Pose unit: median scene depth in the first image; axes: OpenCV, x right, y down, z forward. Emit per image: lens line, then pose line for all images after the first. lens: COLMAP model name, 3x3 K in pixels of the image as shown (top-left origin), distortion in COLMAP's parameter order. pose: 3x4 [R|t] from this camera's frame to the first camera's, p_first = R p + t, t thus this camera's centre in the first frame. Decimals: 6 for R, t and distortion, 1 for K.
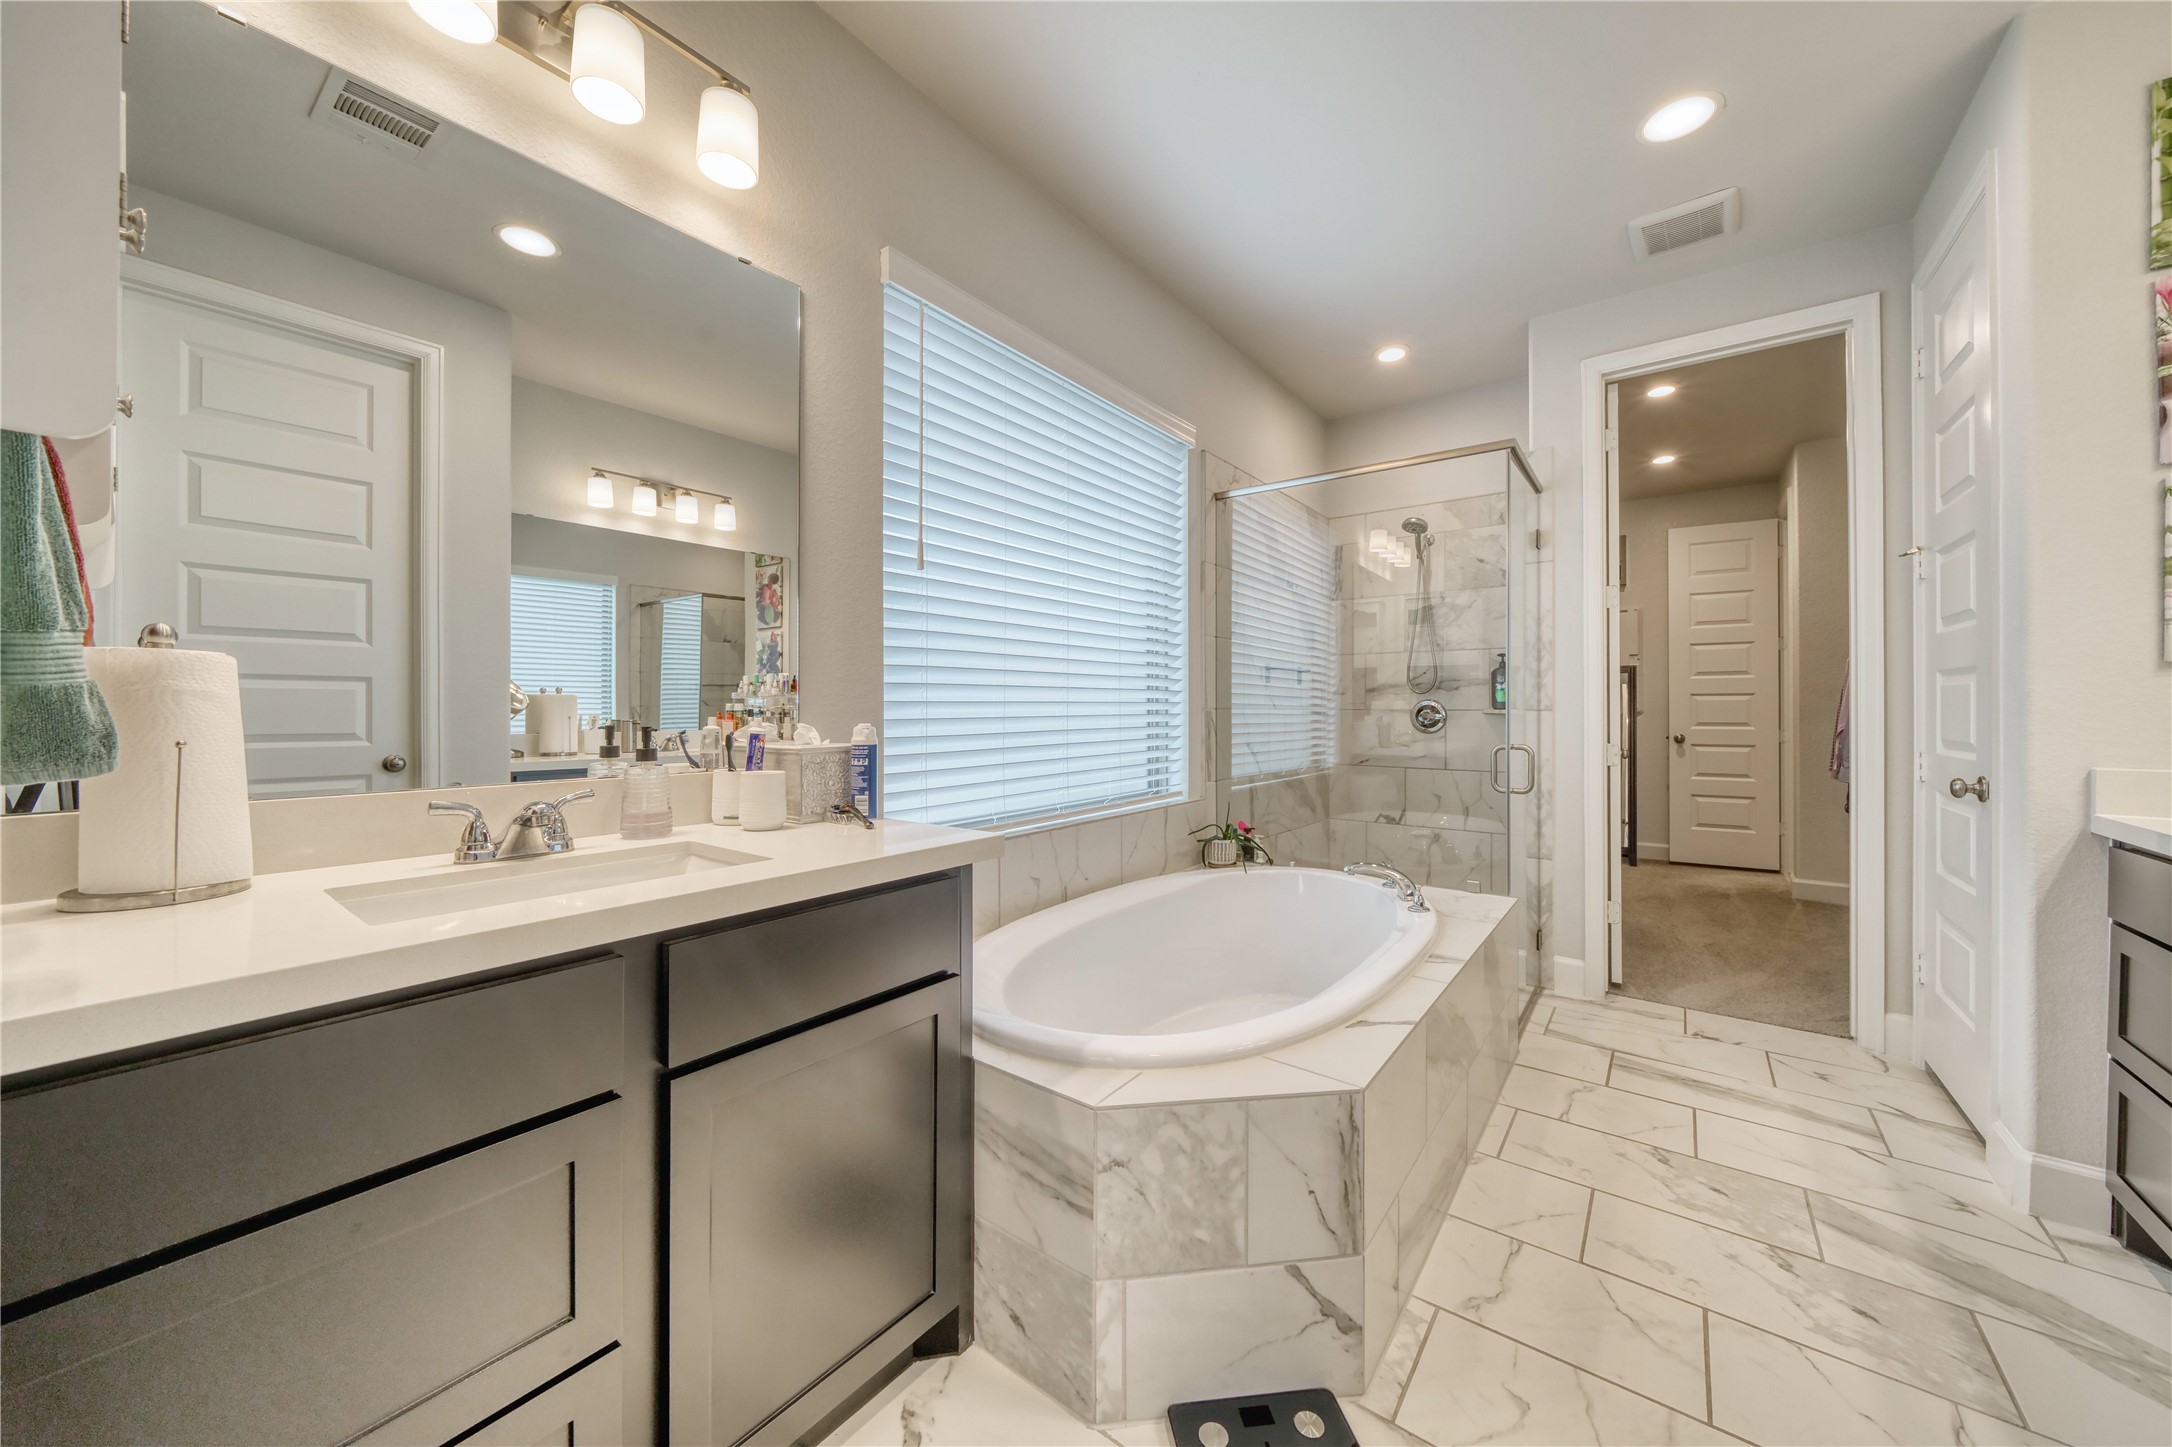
lens RADIAL K [[762.2, 0, 1085.6], [0, 762.2, 704.4], [0, 0, 1]] dist [-0.008090, 0.000658]
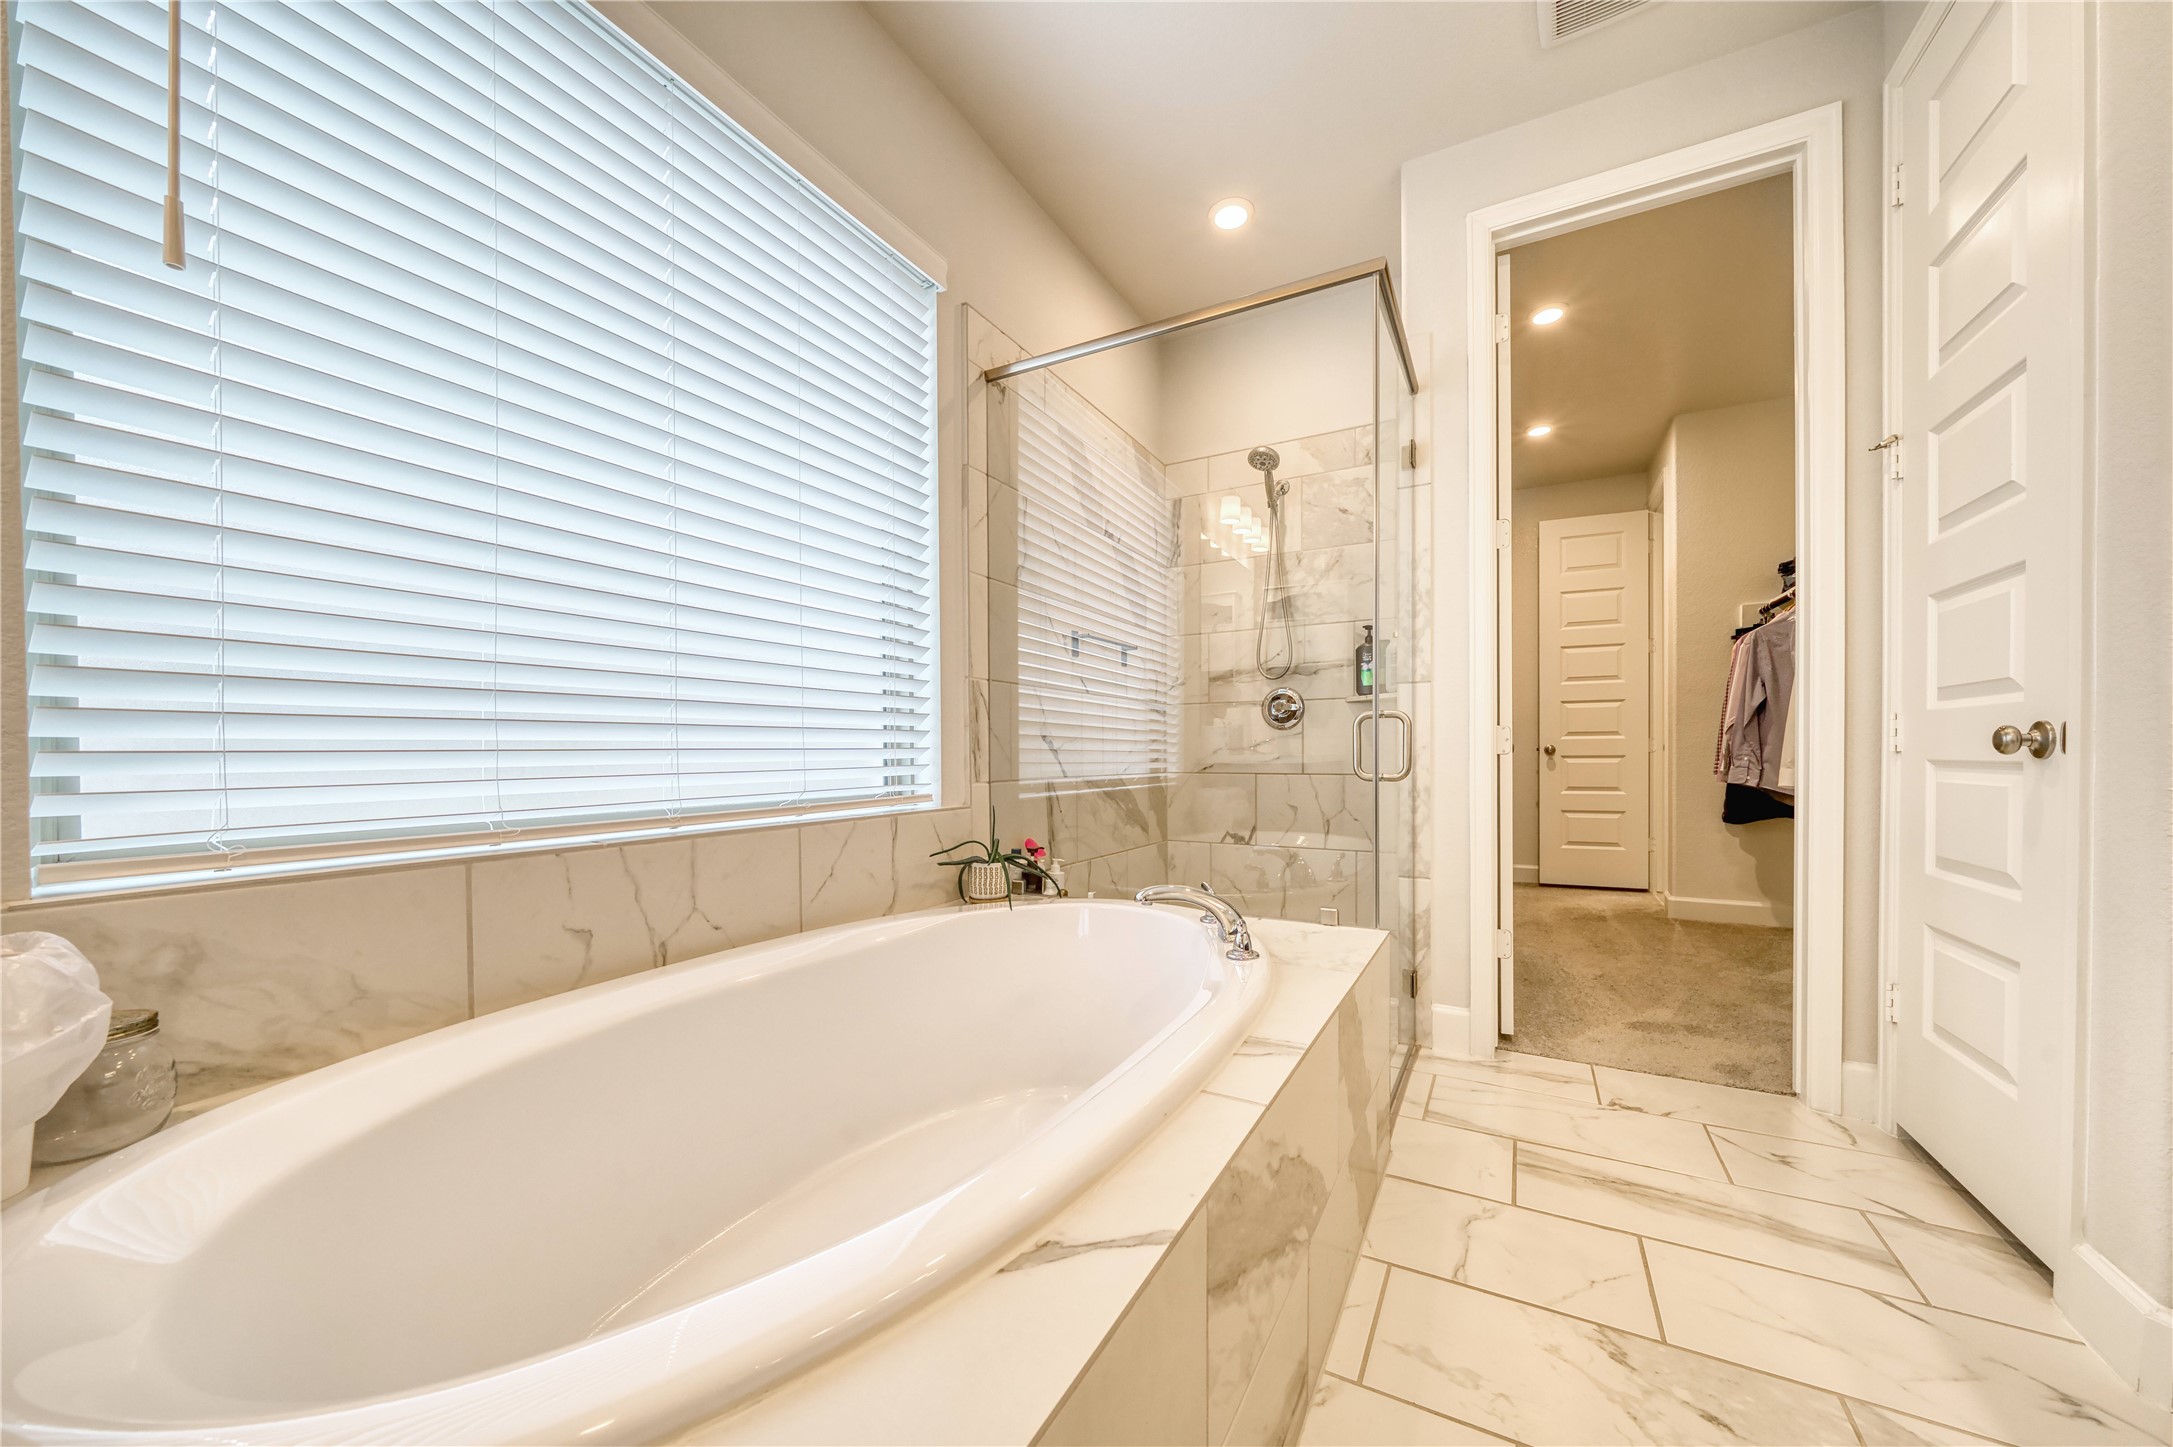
lens RADIAL K [[762.5, 0, 1092.8], [0, 762.5, 764.9], [0, 0, 1]] dist [-0.008090, 0.000658]
pose [[0.988475, -0.008652, 0.151137, 0.211670], [0.006048, 0.999825, 0.017681, 0.095948], [-0.151264, -0.016563, 0.988355, 0.381900]]
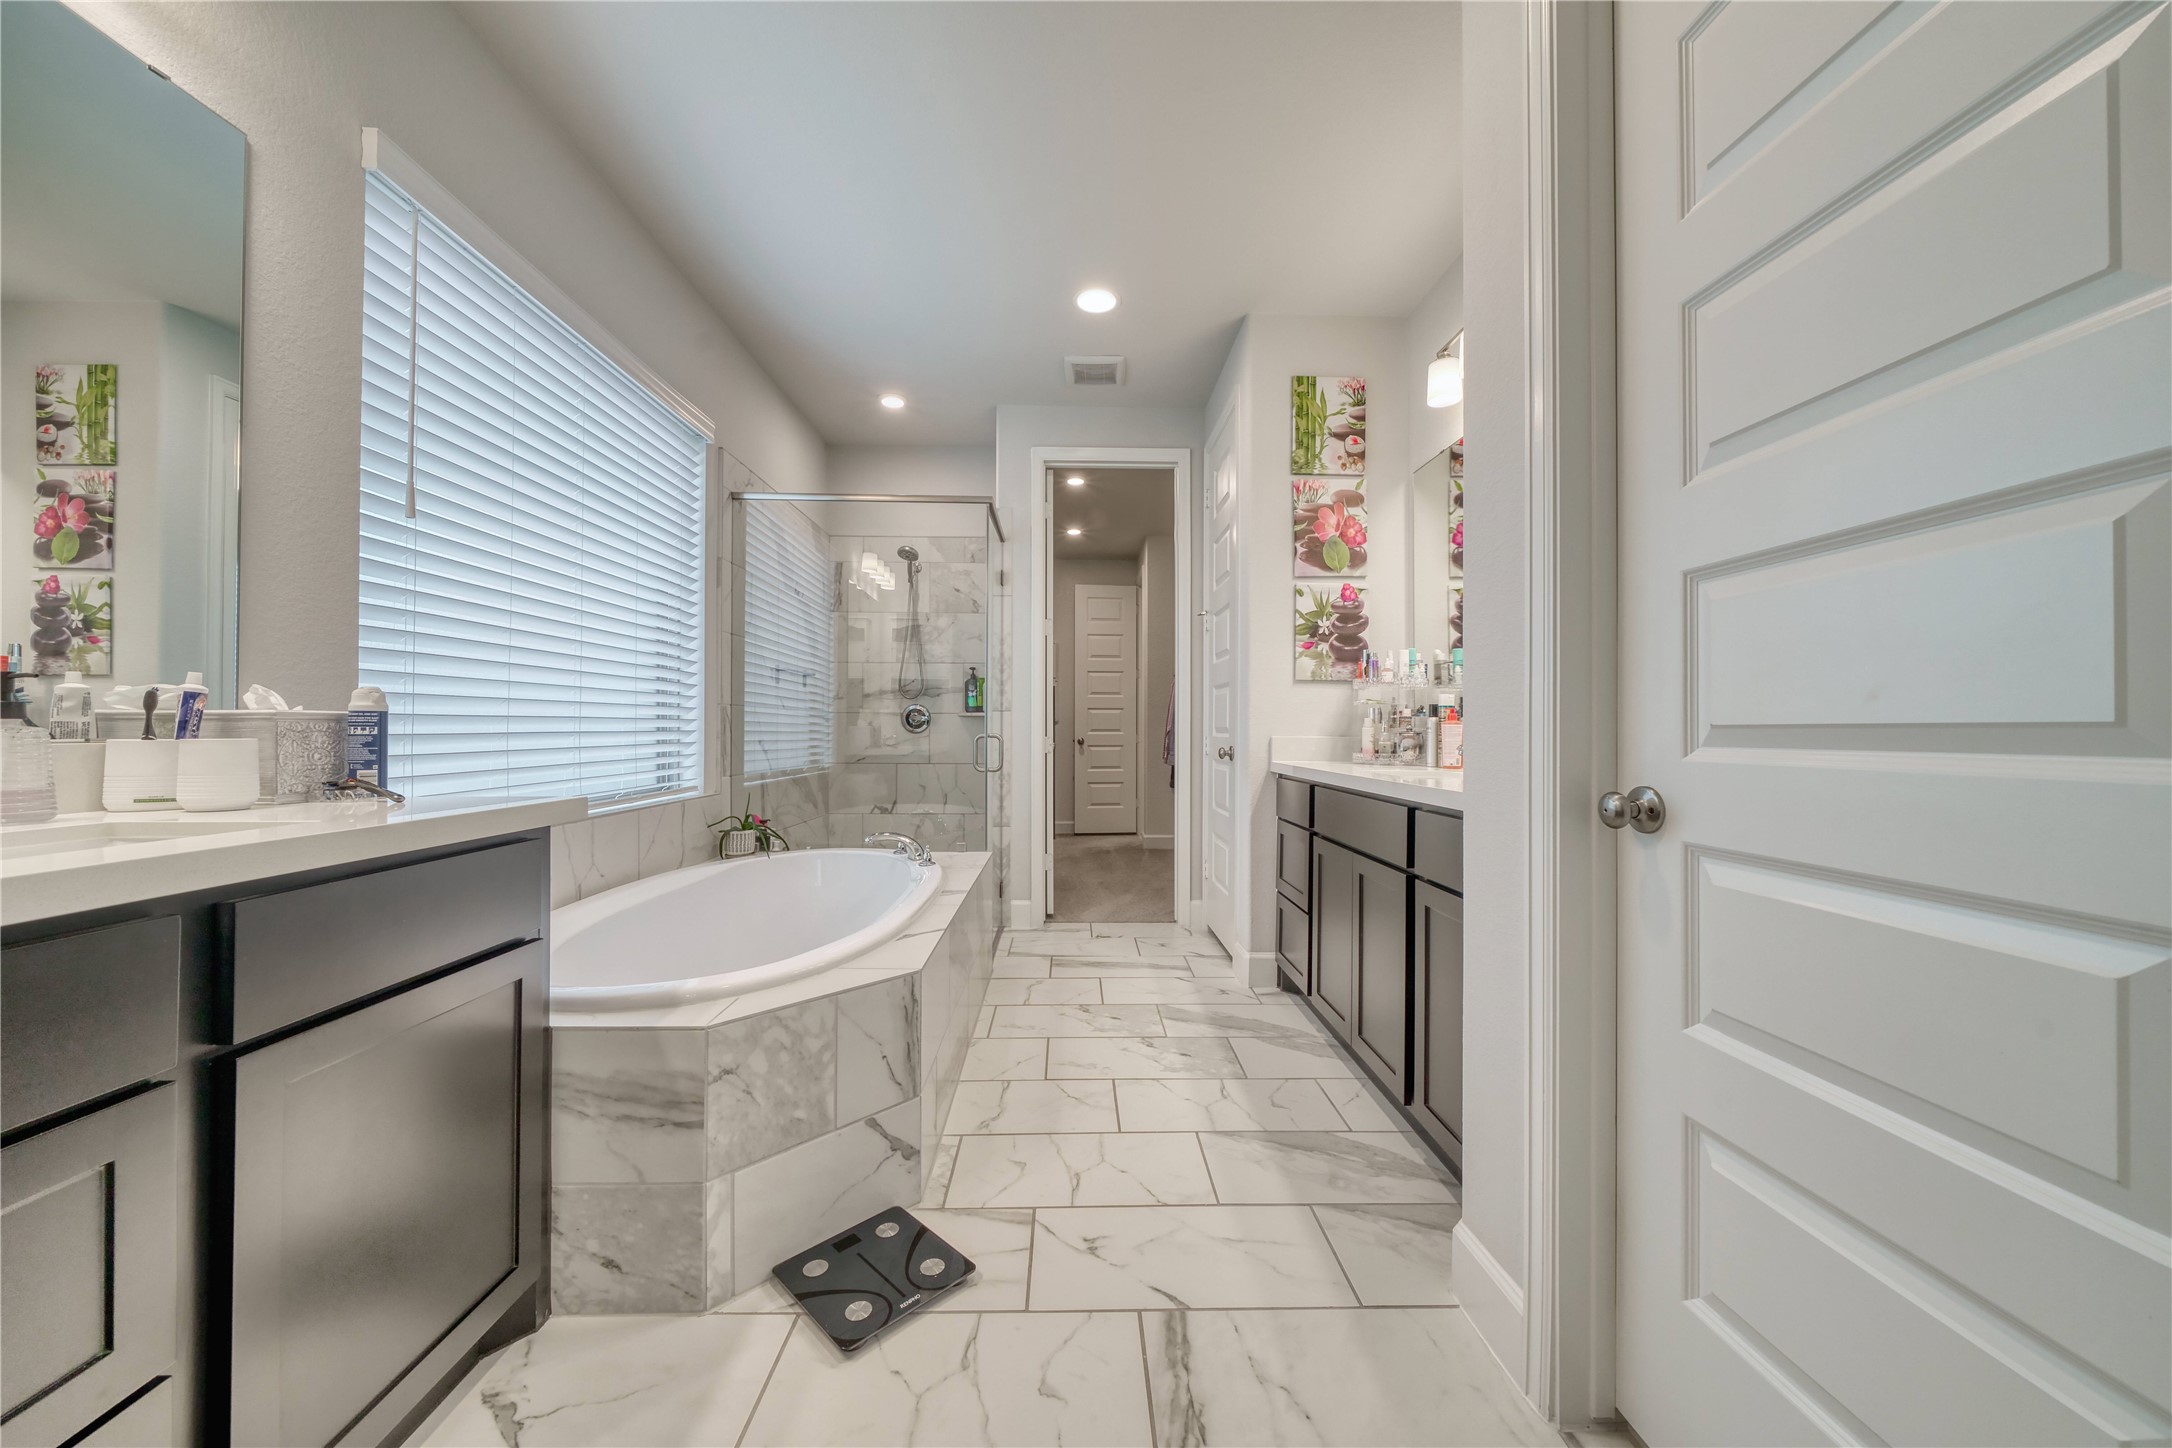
lens RADIAL K [[762.2, 0, 1087.3], [0, 762.2, 723.7], [0, 0, 1]] dist [-0.008090, 0.000658]
pose [[0.774818, 0.006782, 0.632148, -0.134411], [-0.005000, 0.999977, -0.004600, 0.044177], [-0.632165, 0.000404, 0.774834, -0.113368]]
